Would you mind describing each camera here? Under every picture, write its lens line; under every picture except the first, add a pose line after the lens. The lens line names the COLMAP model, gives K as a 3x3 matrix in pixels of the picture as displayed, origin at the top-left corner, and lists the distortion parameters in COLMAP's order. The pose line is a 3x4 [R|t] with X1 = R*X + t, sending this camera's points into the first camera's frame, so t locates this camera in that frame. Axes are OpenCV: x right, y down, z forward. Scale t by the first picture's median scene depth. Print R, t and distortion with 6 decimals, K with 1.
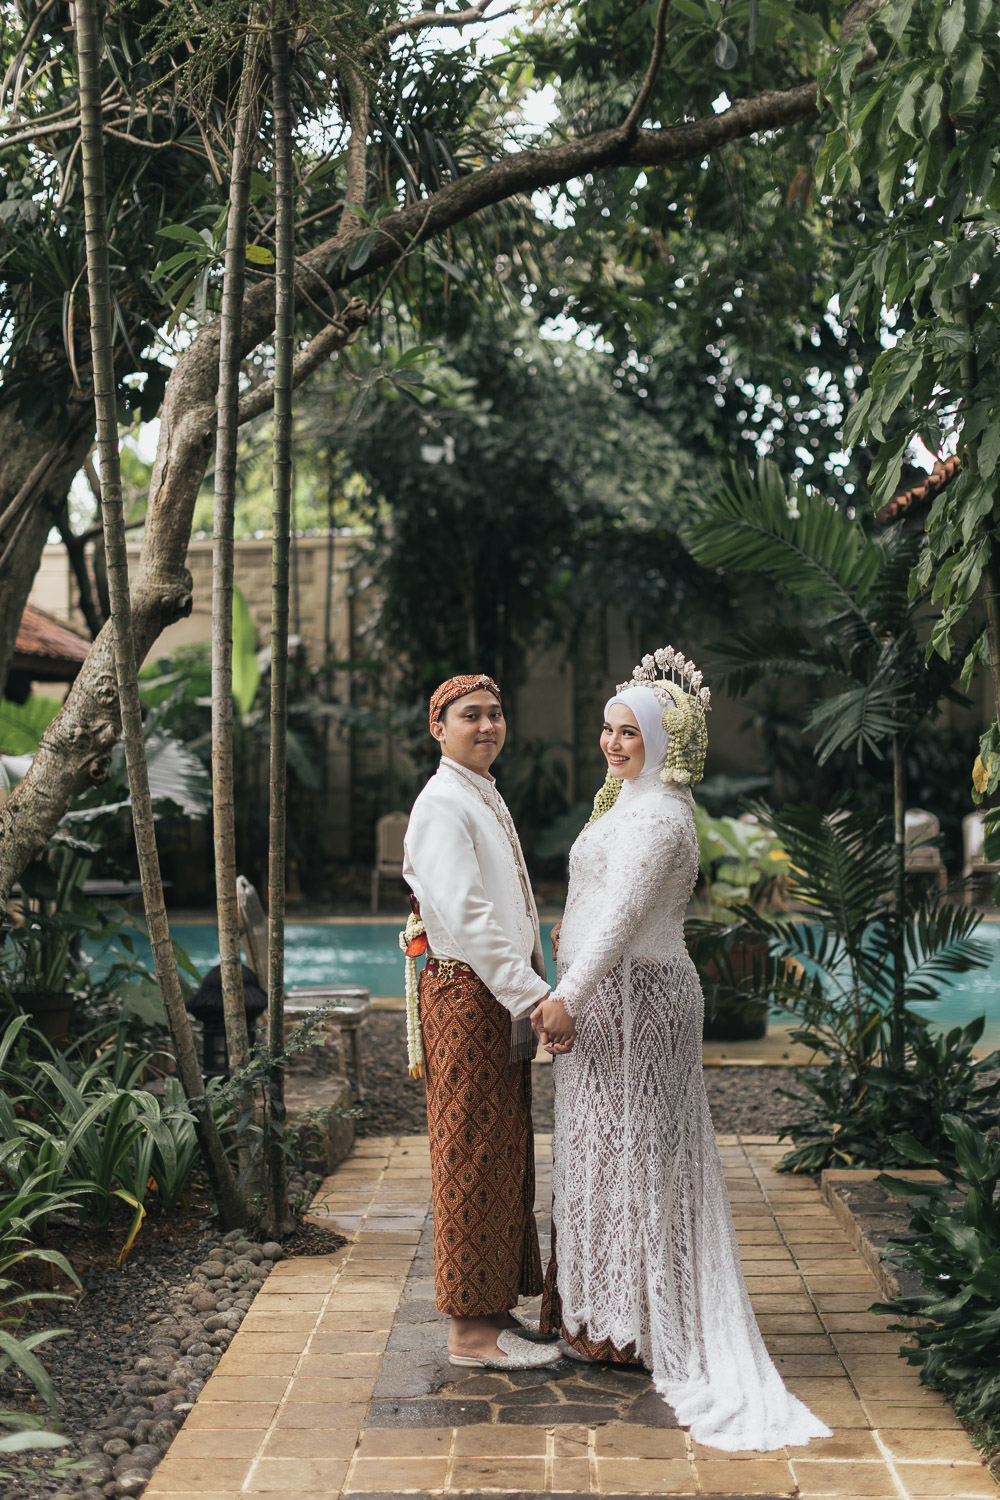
lens RADIAL K [[2162.6, 0, 484.3], [0, 2162.6, 756.1], [0, 0, 1]] dist [0.021422, -0.056737]
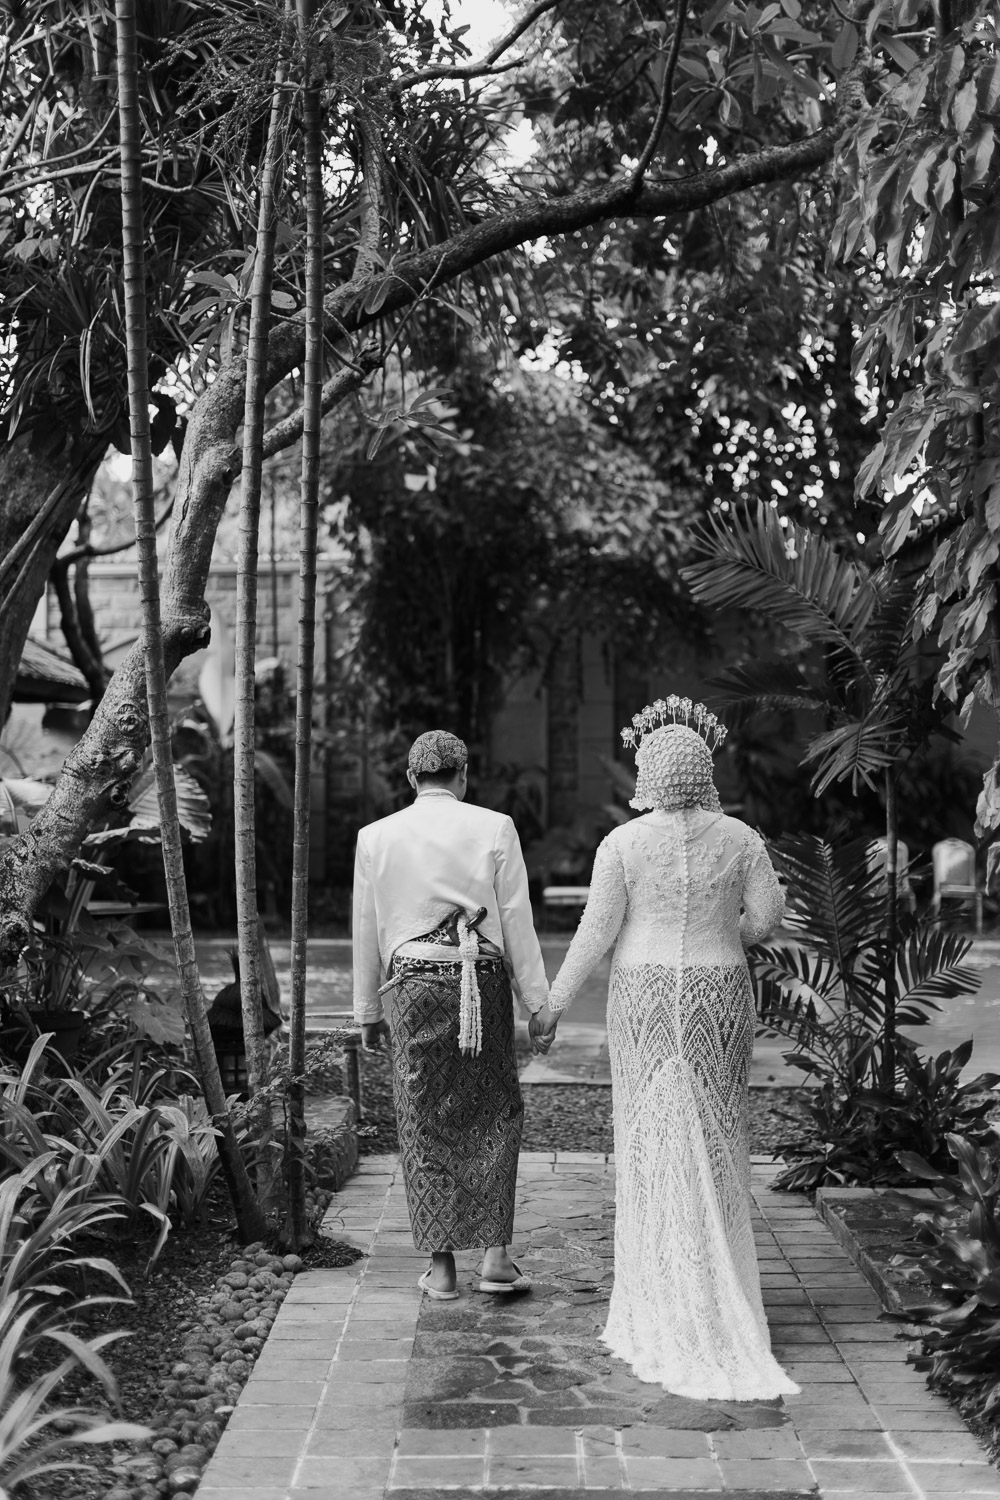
lens RADIAL K [[2165.5, 0, 490.9], [0, 2165.5, 747.3], [0, 0, 1]] dist [0.024296, -0.072769]
pose [[0.999715, 0.009229, 0.022032, -0.023549], [-0.008922, 0.999862, -0.013998, -0.003532], [-0.022158, 0.013797, 0.999659, -0.034710]]
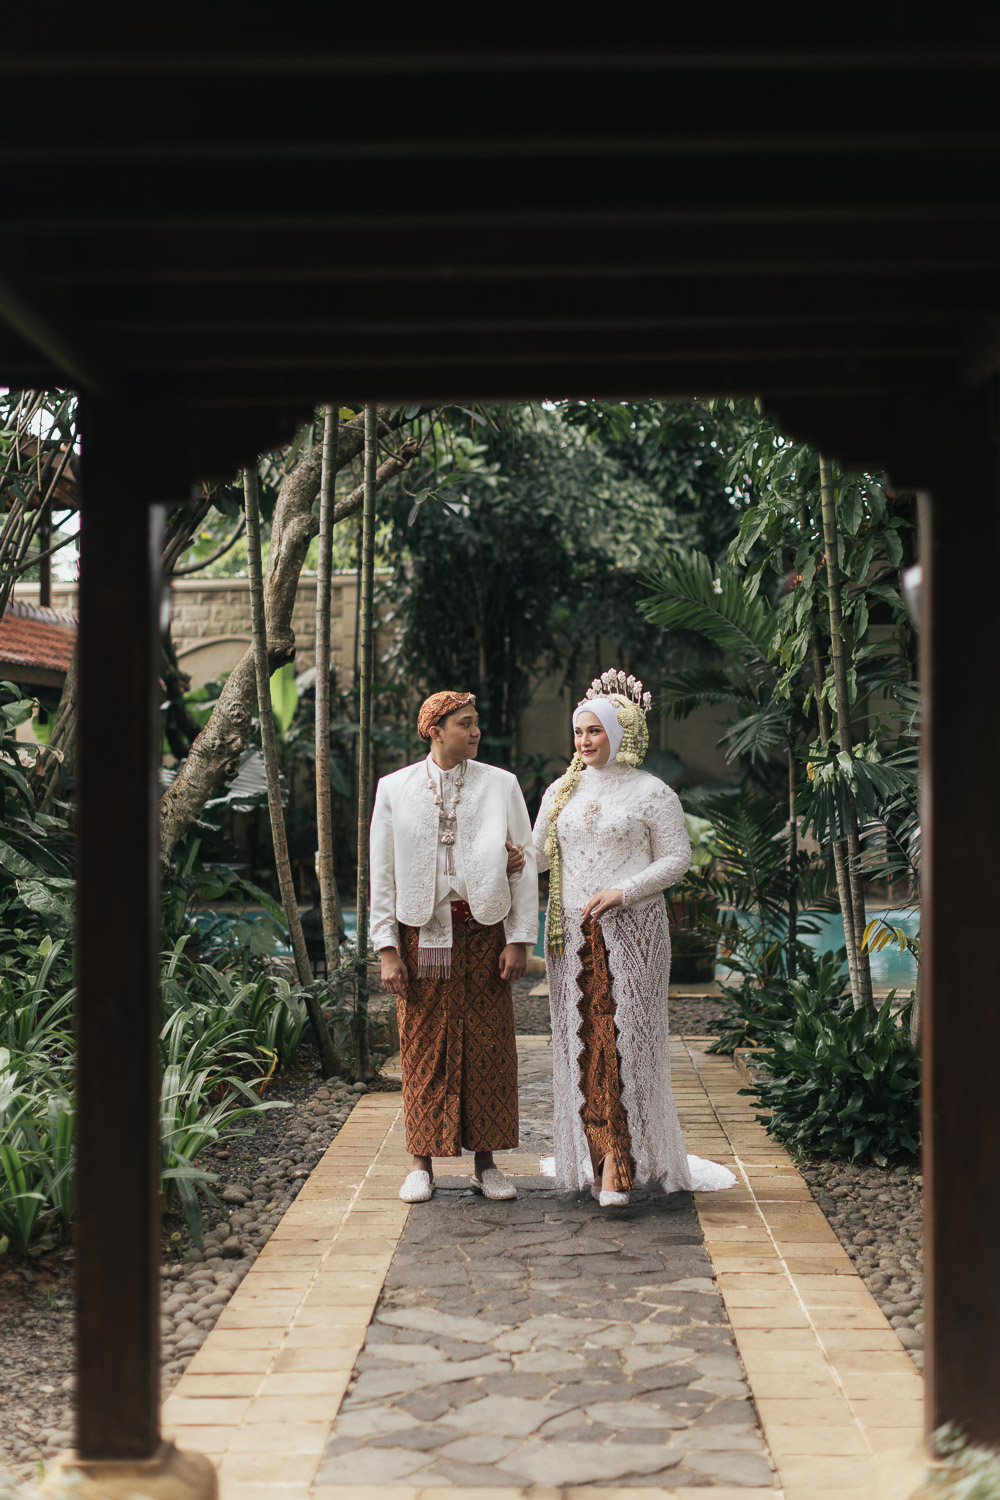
lens RADIAL K [[2165.5, 0, 490.9], [0, 2165.5, 747.3], [0, 0, 1]] dist [0.024296, -0.072769]
pose [[0.999996, 0.001912, 0.001866, -0.008676], [-0.001888, 0.999915, -0.012897, 0.009725], [-0.001891, 0.012894, 0.999915, -0.424002]]
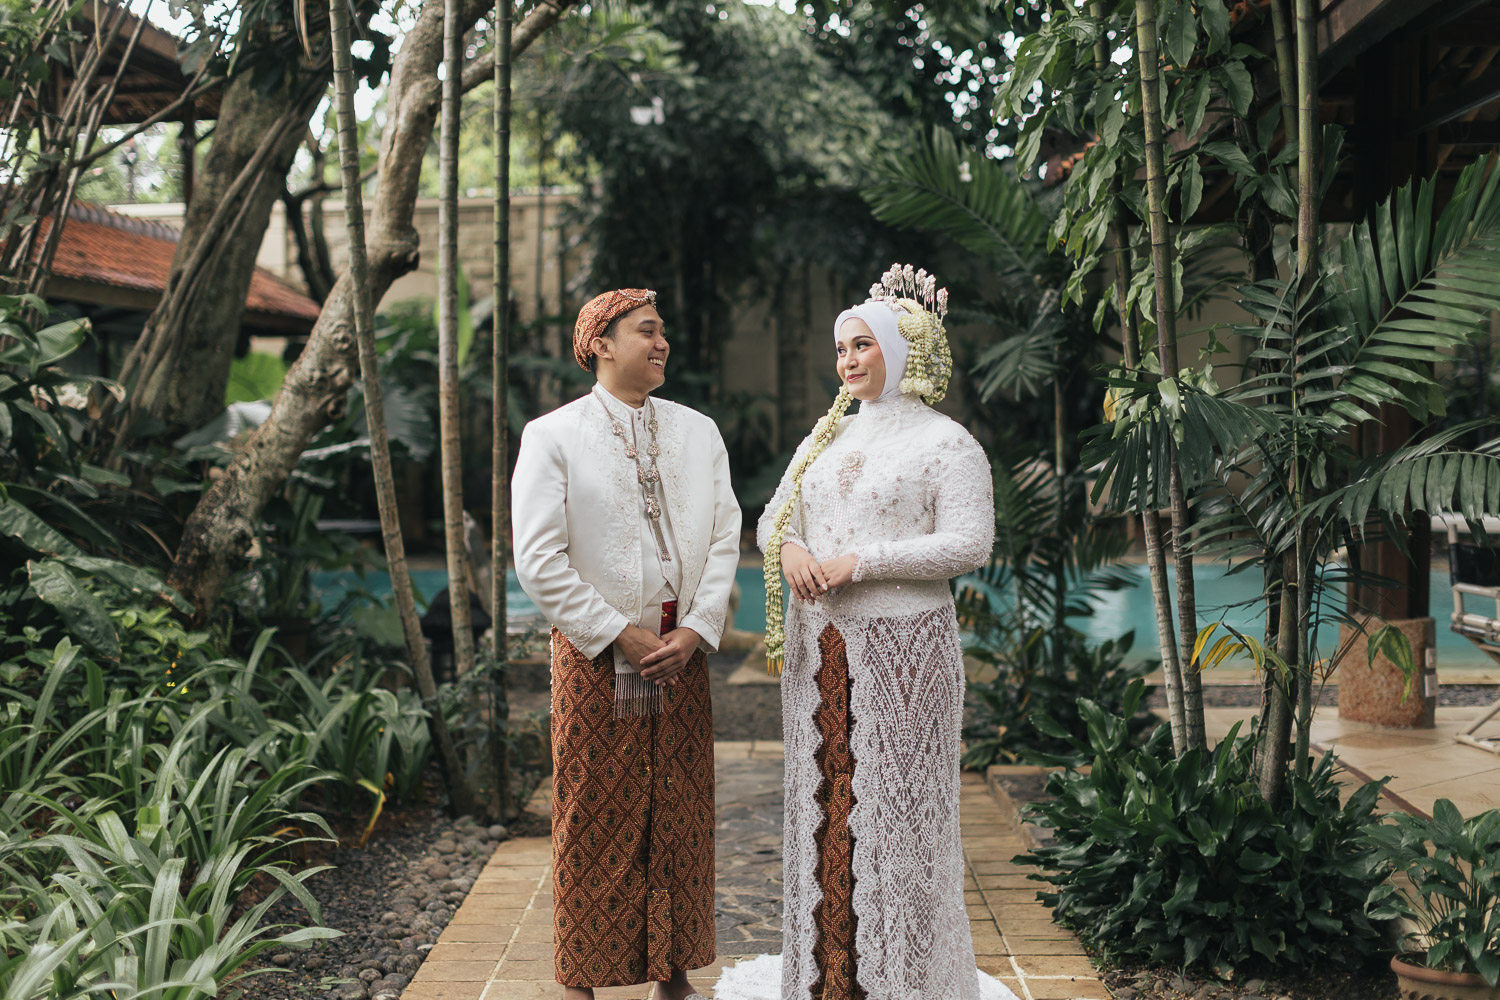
lens RADIAL K [[2165.5, 0, 742.6], [0, 2165.5, 482.5], [0, 0, 1]] dist [0.024296, -0.072769]
pose [[0.999753, -0.002877, 0.022042, 0.004610], [0.002183, 0.999503, 0.031436, 0.008836], [-0.022121, -0.031380, 0.999263, -0.106817]]
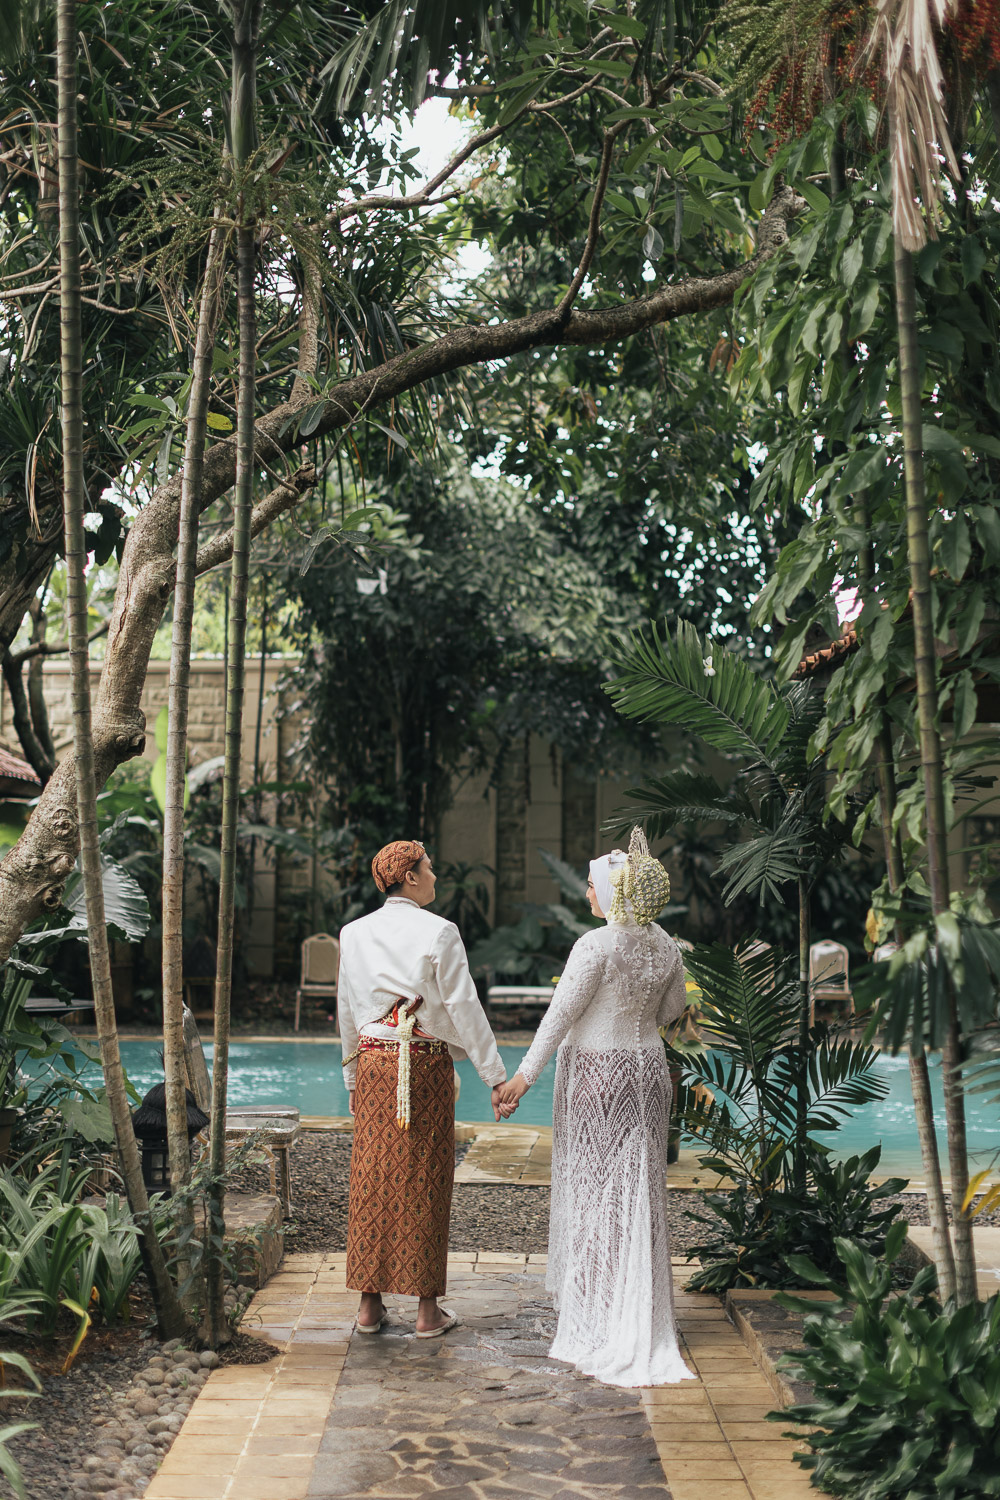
lens RADIAL K [[2162.6, 0, 484.3], [0, 2162.6, 756.1], [0, 0, 1]] dist [0.021422, -0.056737]
pose [[0.999098, 0.021921, 0.036379, -0.006989], [-0.019942, 0.998346, -0.053913, -0.009912], [-0.037500, 0.053139, 0.997883, -0.065954]]
